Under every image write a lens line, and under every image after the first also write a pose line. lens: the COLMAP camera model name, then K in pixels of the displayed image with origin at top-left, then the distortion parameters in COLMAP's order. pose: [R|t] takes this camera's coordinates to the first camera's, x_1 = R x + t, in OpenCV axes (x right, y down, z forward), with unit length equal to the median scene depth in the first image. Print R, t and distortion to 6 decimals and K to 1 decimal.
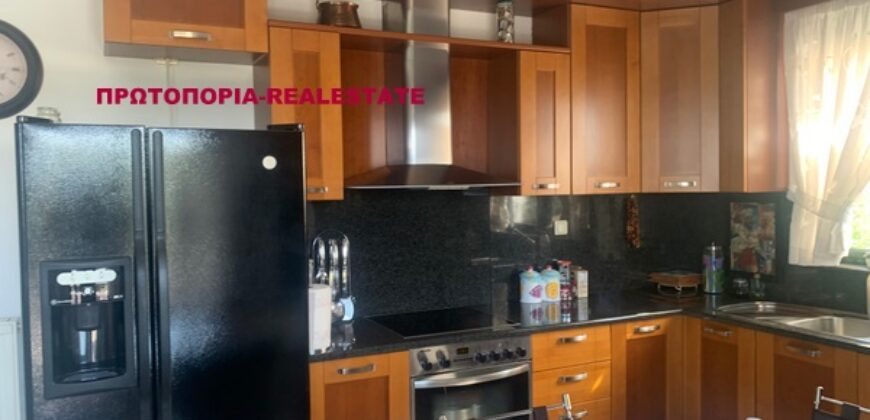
lens RADIAL K [[681.5, 0, 435.0], [0, 681.5, 210.0], [0, 0, 1]] dist [0.077285, -0.134232]
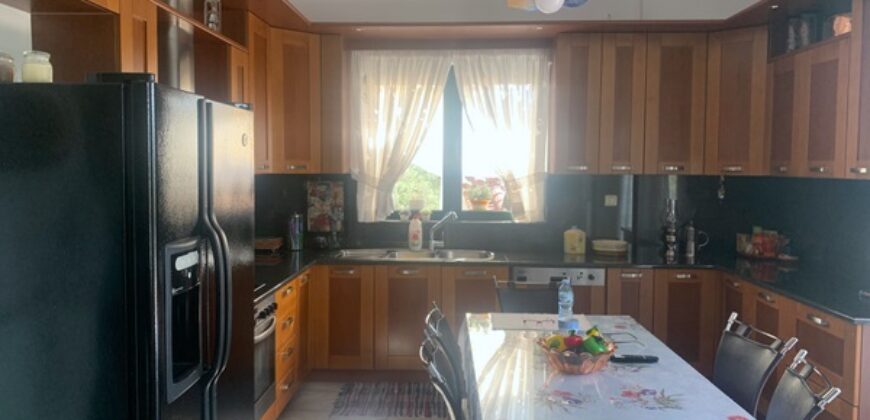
lens RADIAL K [[681.5, 0, 435.0], [0, 681.5, 210.0], [0, 0, 1]] dist [0.077285, -0.134232]
pose [[0.447796, -0.042658, 0.893118, -0.693544], [0.026602, 0.999055, 0.034380, 0.006081], [-0.893740, 0.008364, 0.448508, 0.186668]]
